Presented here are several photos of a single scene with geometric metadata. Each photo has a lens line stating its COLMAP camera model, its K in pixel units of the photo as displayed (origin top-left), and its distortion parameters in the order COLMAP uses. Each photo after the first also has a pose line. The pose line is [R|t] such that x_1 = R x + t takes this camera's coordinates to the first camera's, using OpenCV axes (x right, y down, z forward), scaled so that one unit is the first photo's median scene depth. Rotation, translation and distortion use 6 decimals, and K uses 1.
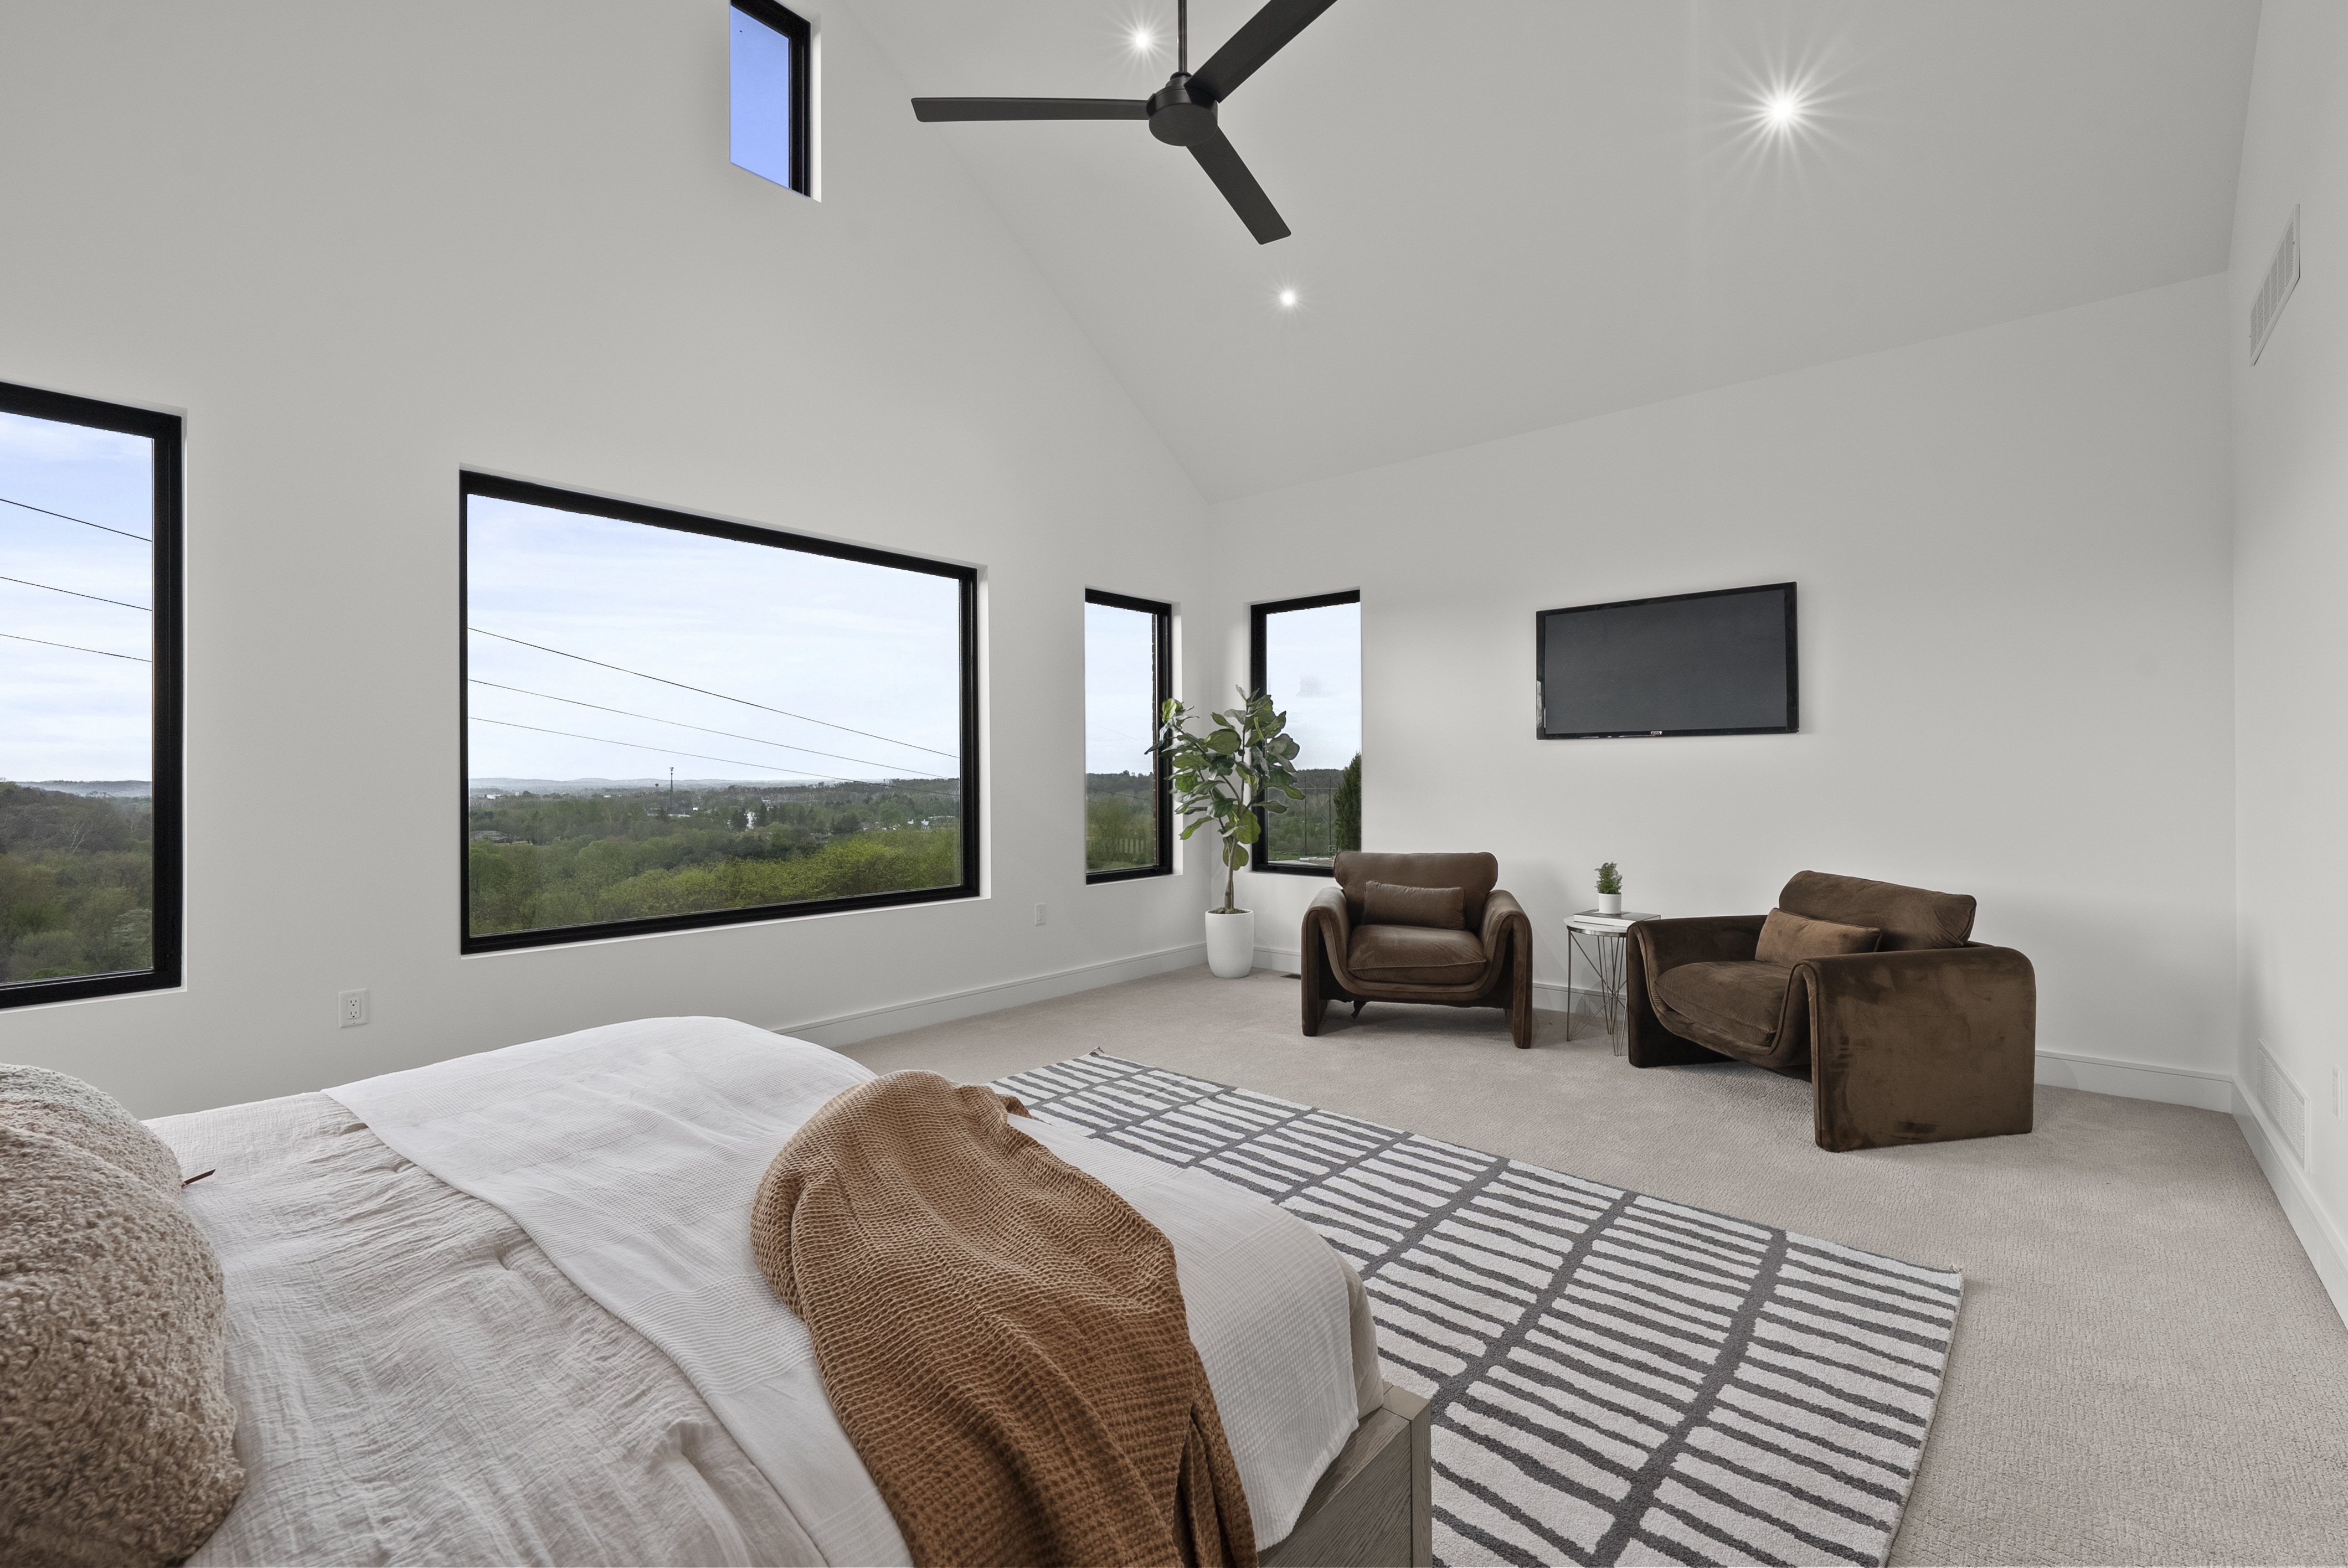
lens RADIAL K [[1001.7, 0, 1171.5], [0, 1001.7, 773.8], [0, 0, 1]] dist [0.000368, -0.000178]
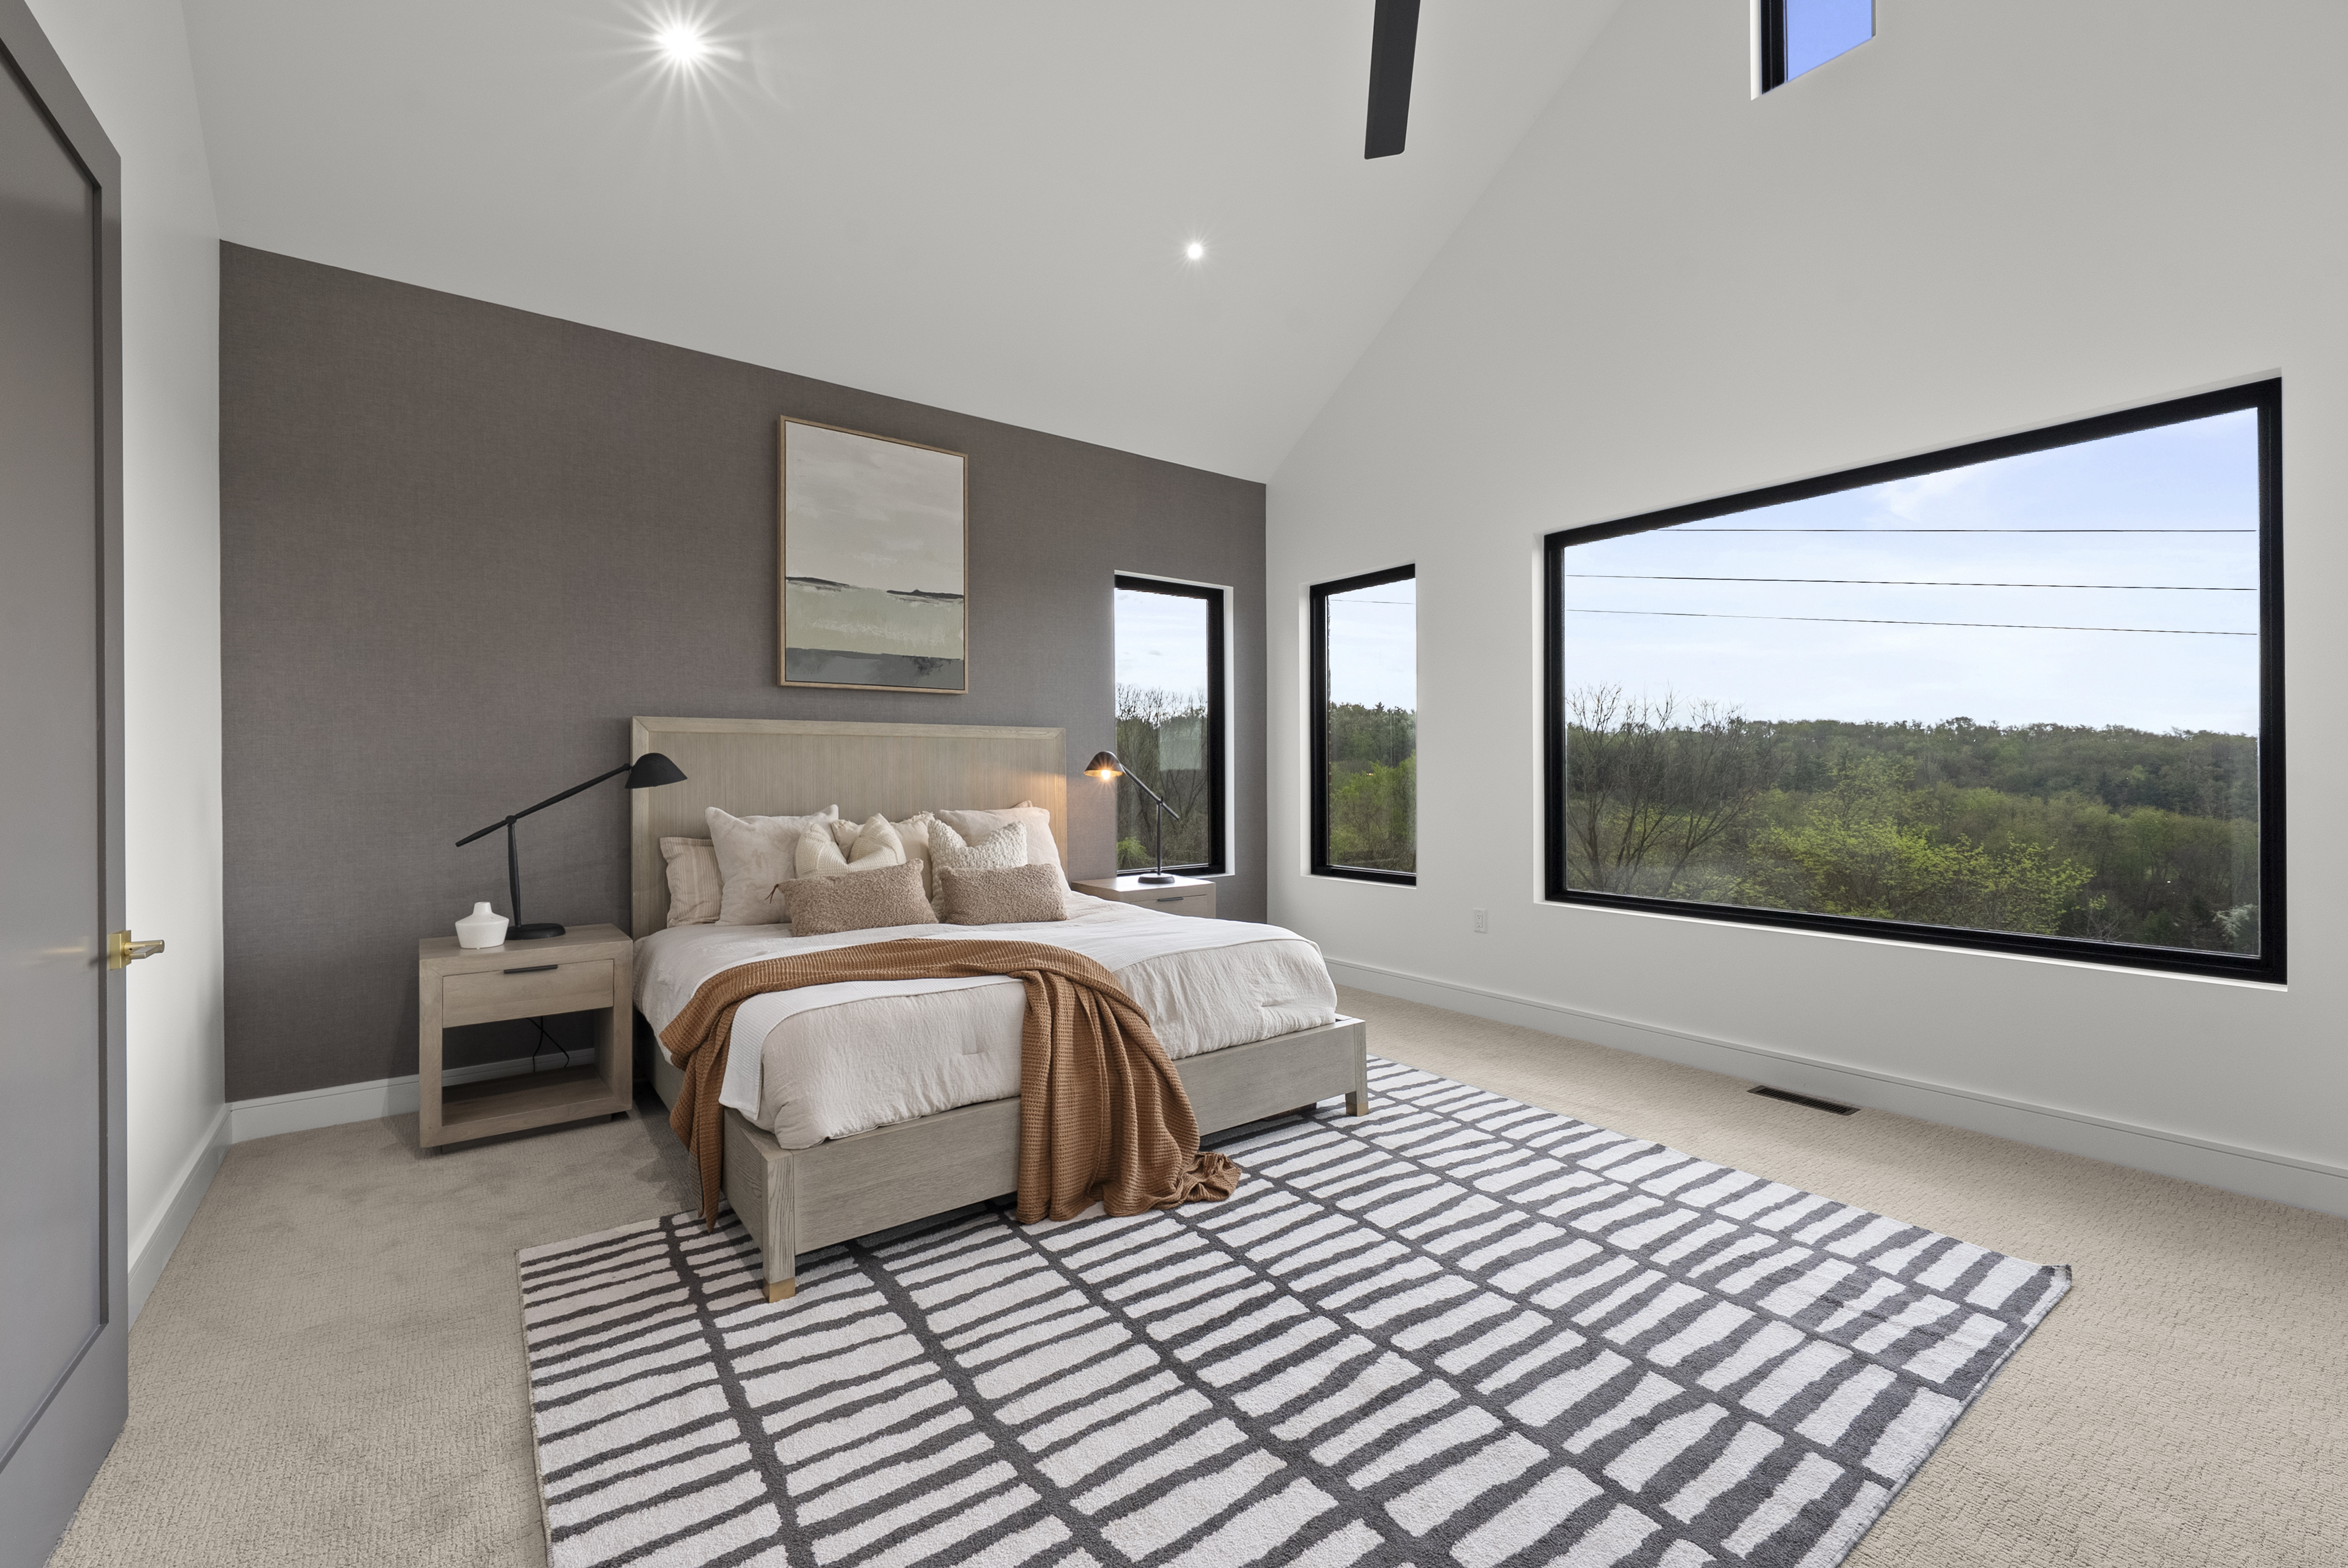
lens RADIAL K [[981.1, 0, 1174.9], [0, 981.1, 771.0], [0, 0, 1]] dist [0.000691, -0.000558]
pose [[-0.202350, 0.006183, -0.979294, 0.680197], [0.010091, 0.999940, 0.004228, -0.001312], [0.979261, -0.009027, -0.202400, 0.801636]]
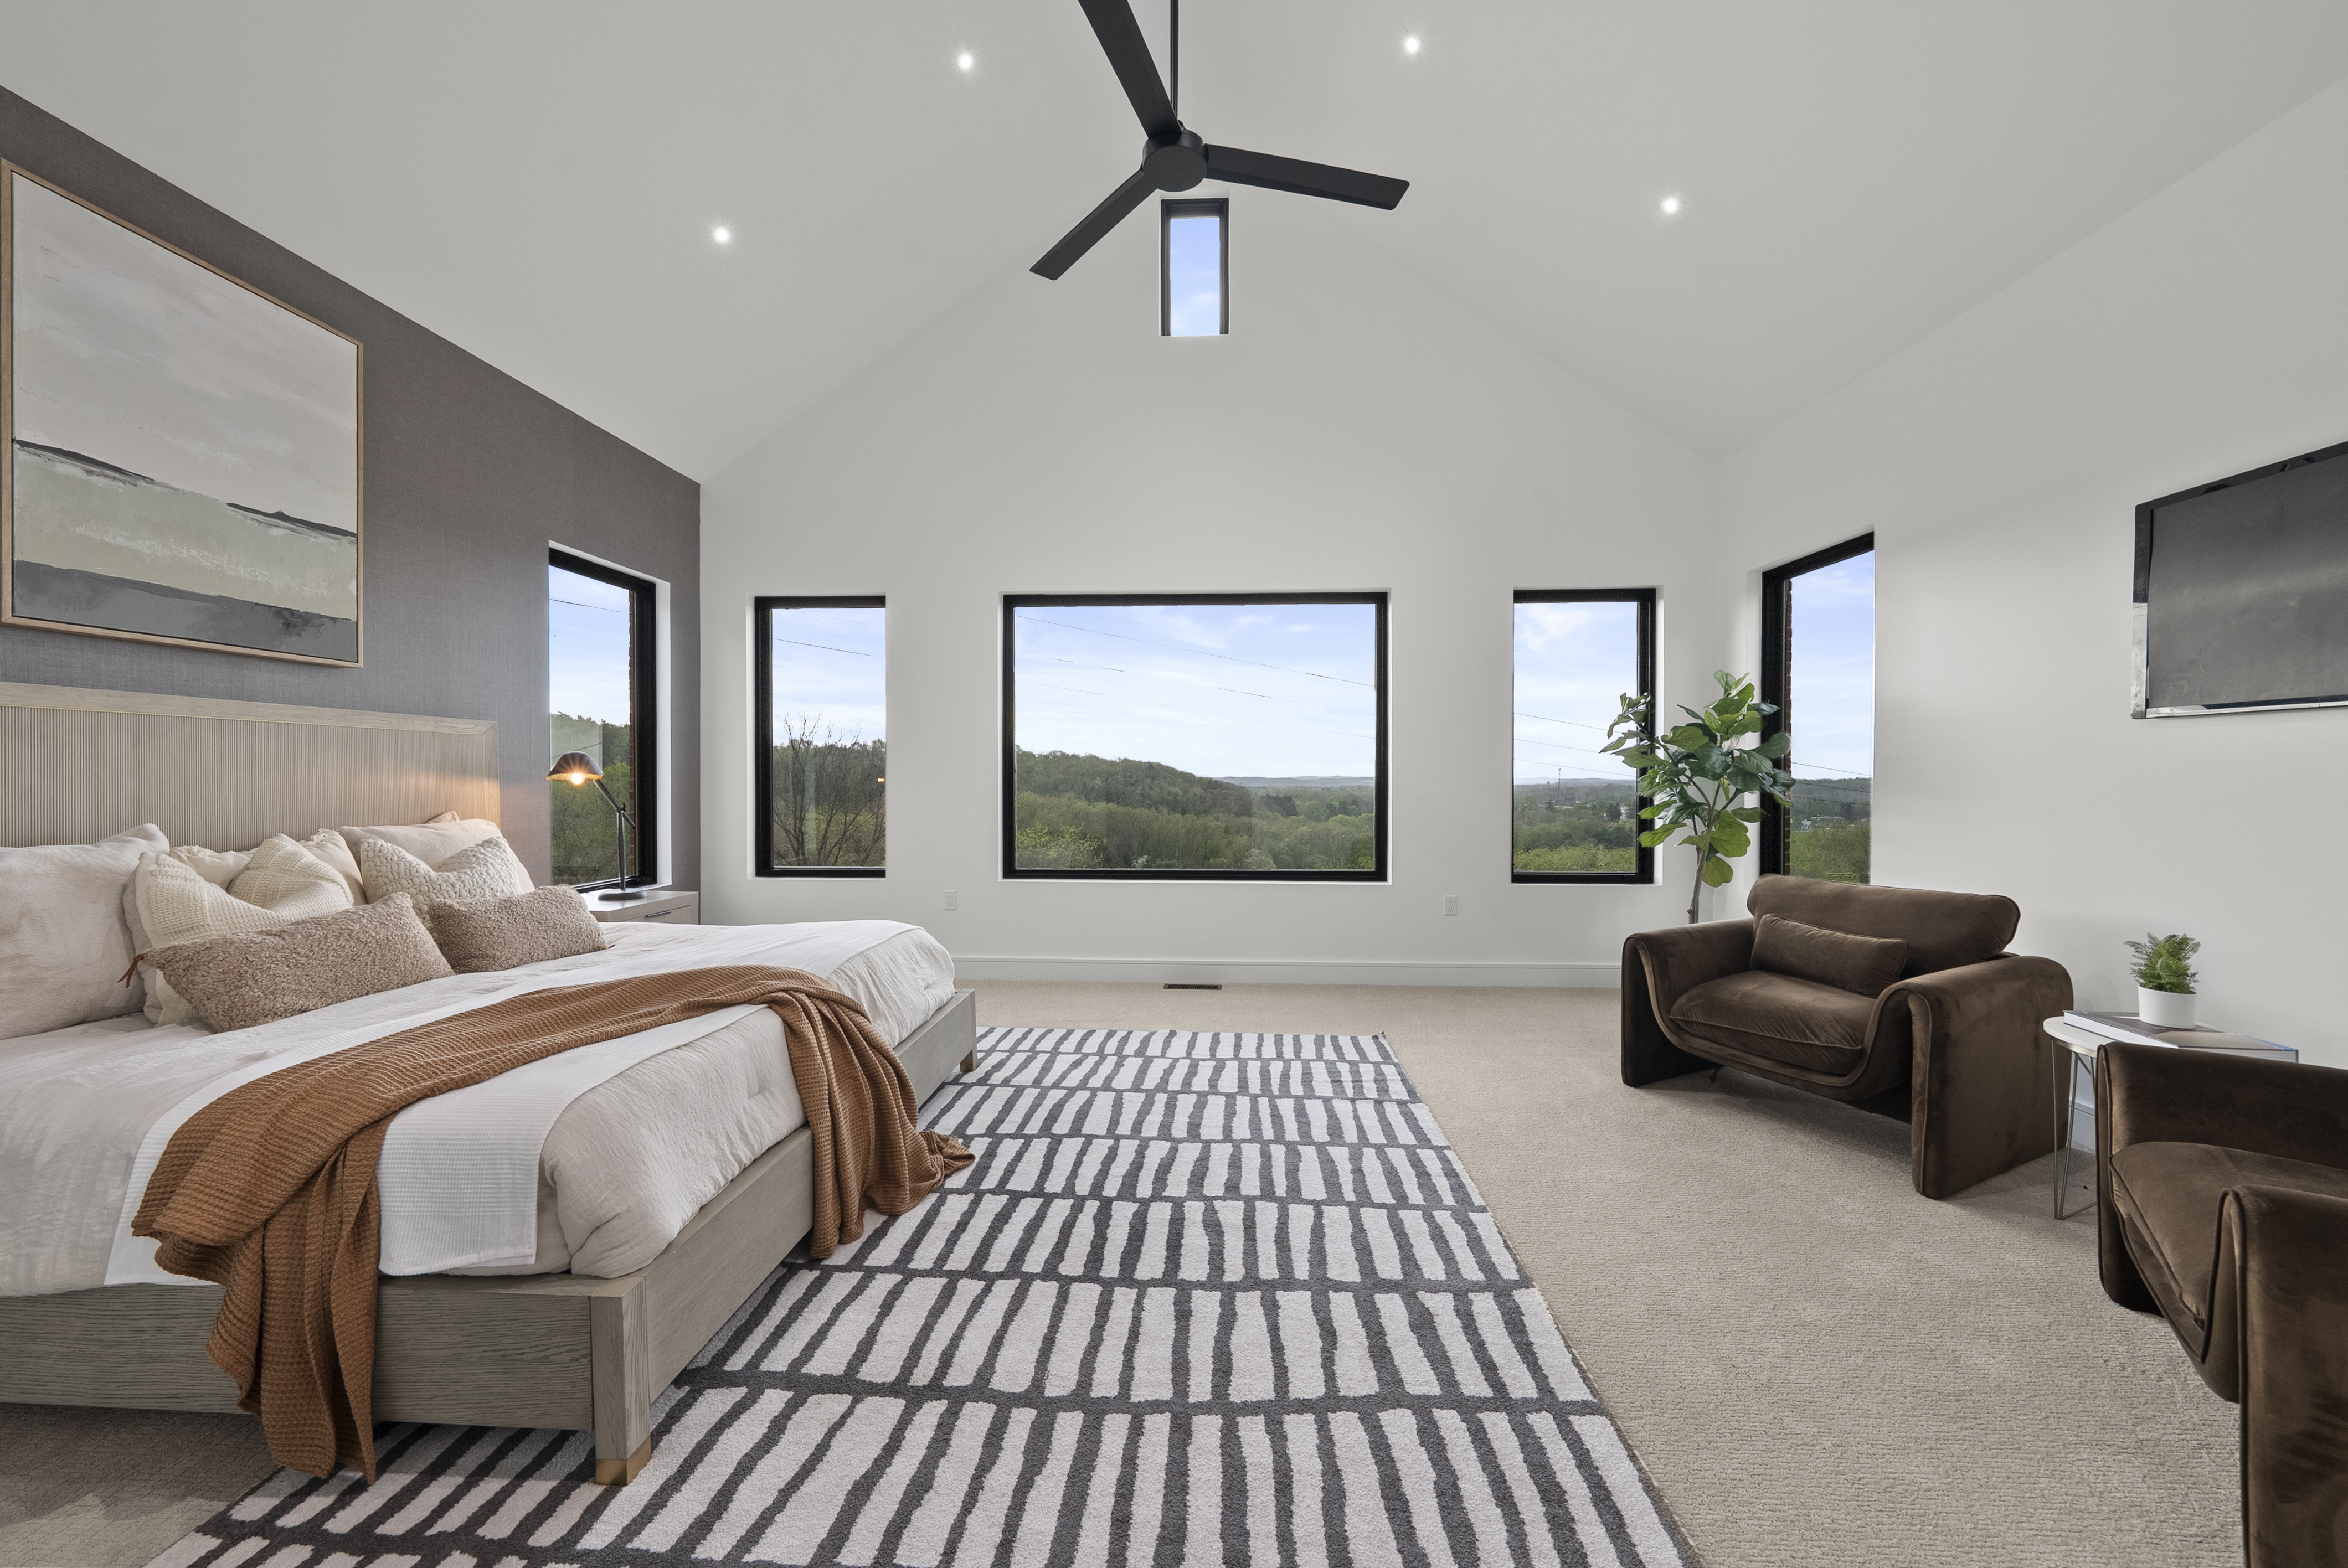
lens RADIAL K [[816.9, 0, 1182.2], [0, 816.9, 782.1], [0, 0, 1]] dist [0.000152, -0.000561]
pose [[0.626873, 0.010543, -0.779050, 0.582493], [-0.002284, 0.999929, 0.011695, -0.000774], [0.779118, -0.005552, 0.626852, 0.371879]]
